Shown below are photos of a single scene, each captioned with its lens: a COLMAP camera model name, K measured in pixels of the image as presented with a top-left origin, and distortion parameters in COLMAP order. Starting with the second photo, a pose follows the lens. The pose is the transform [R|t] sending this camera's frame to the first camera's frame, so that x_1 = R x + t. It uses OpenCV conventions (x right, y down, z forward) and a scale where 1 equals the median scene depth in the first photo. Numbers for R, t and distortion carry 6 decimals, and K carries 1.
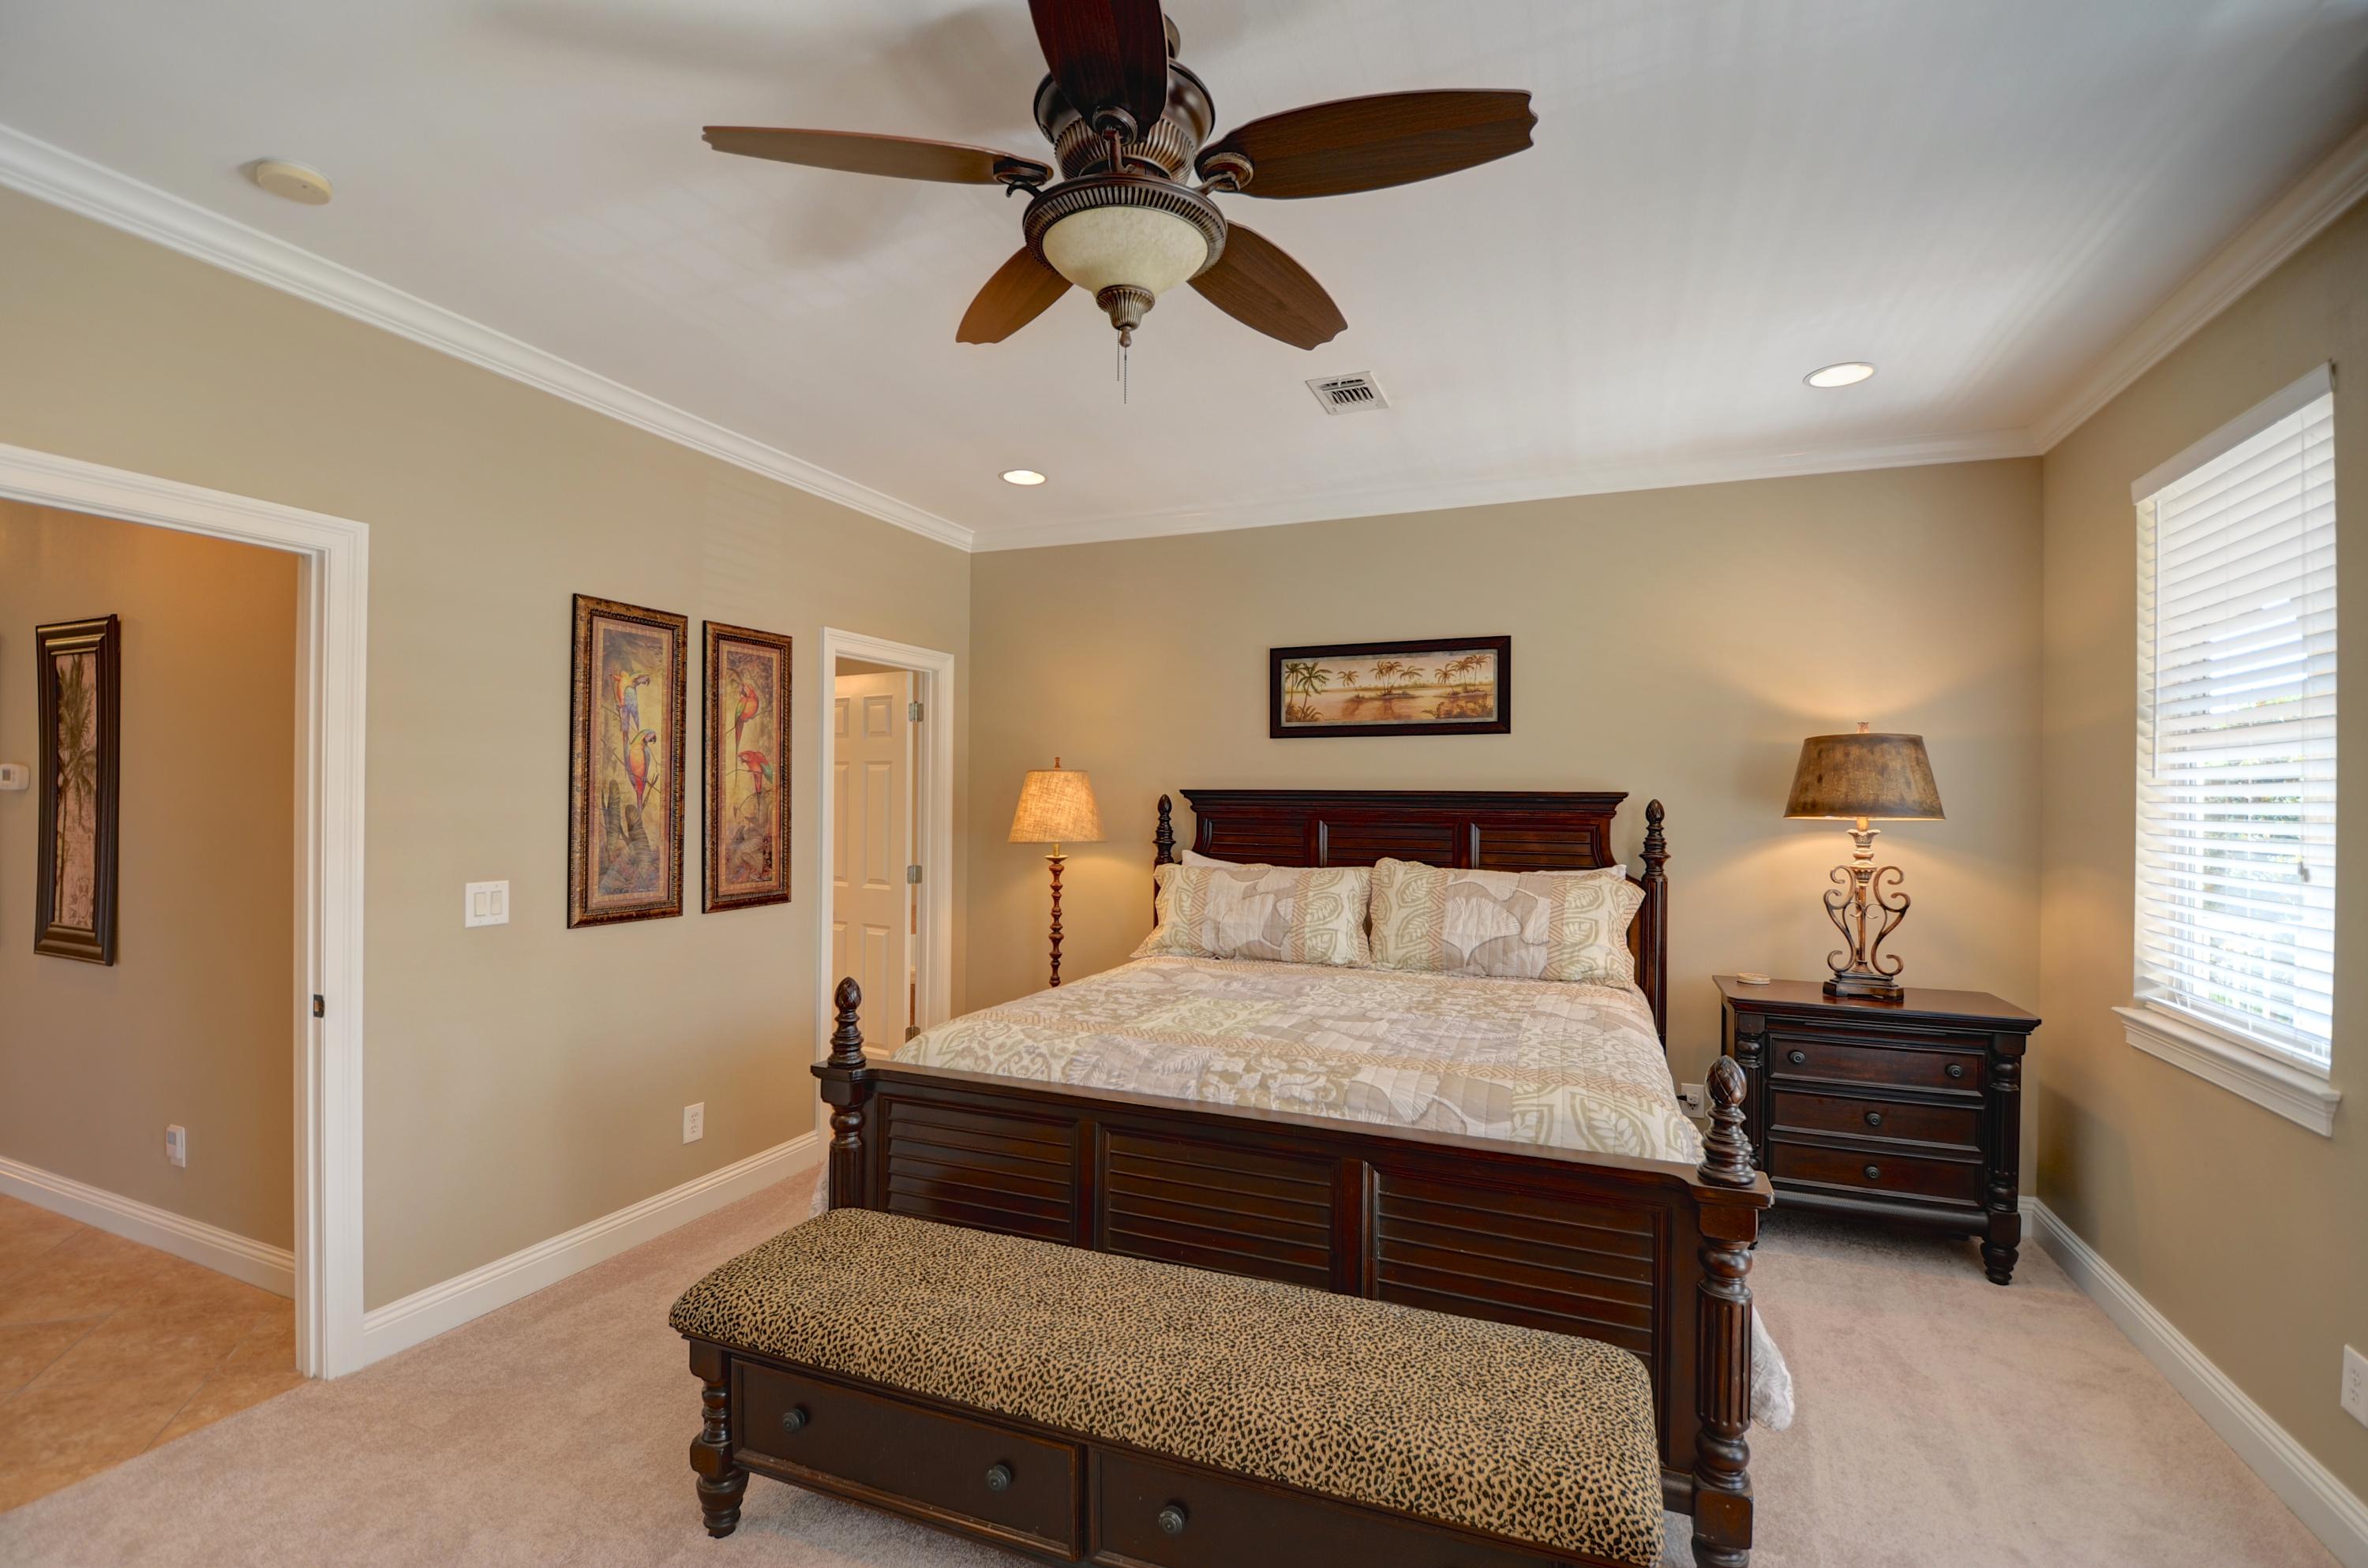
lens RADIAL K [[1048.1, 0, 1188.7], [0, 1048.1, 796.4], [0, 0, 1]] dist [-0.002867, -0.009655]
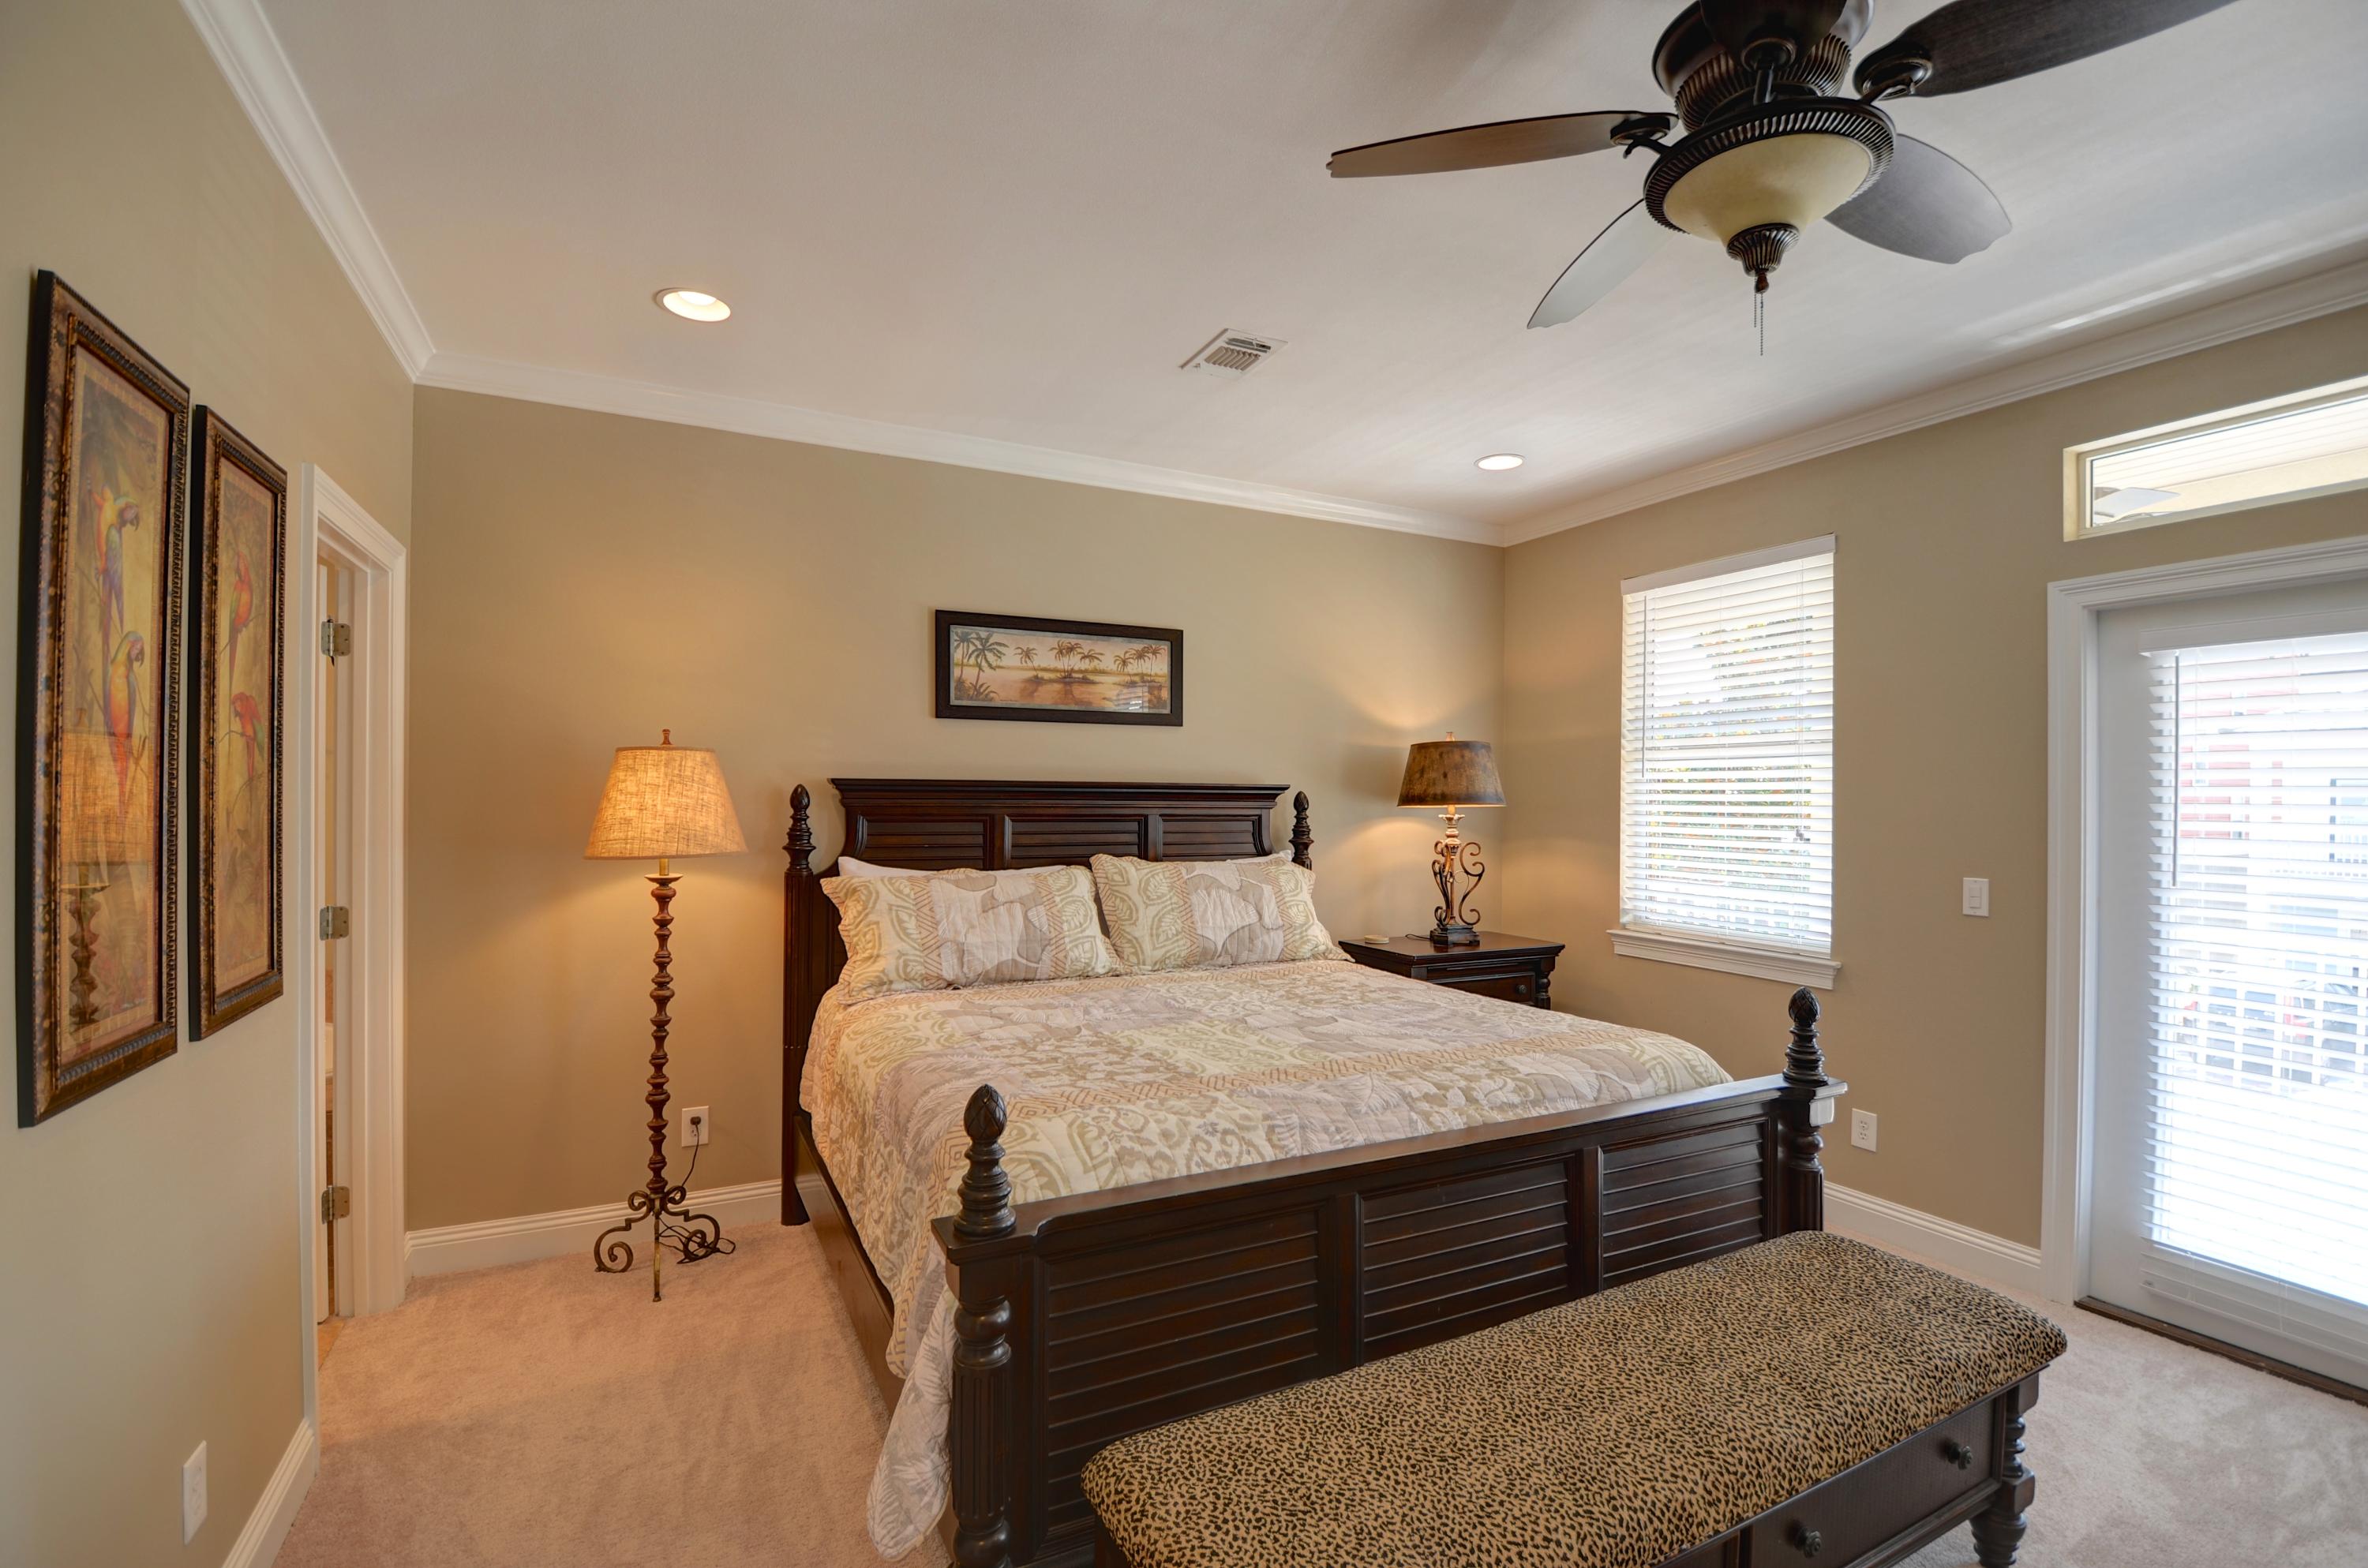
lens RADIAL K [[1048.1, 0, 1183.4], [0, 1048.1, 788.4], [0, 0, 1]] dist [-0.002867, -0.009655]
pose [[0.658124, 0.000516, 0.752909, -0.472663], [-0.003061, 0.999993, 0.001990, -0.001832], [-0.752903, -0.003614, 0.658121, 0.340724]]
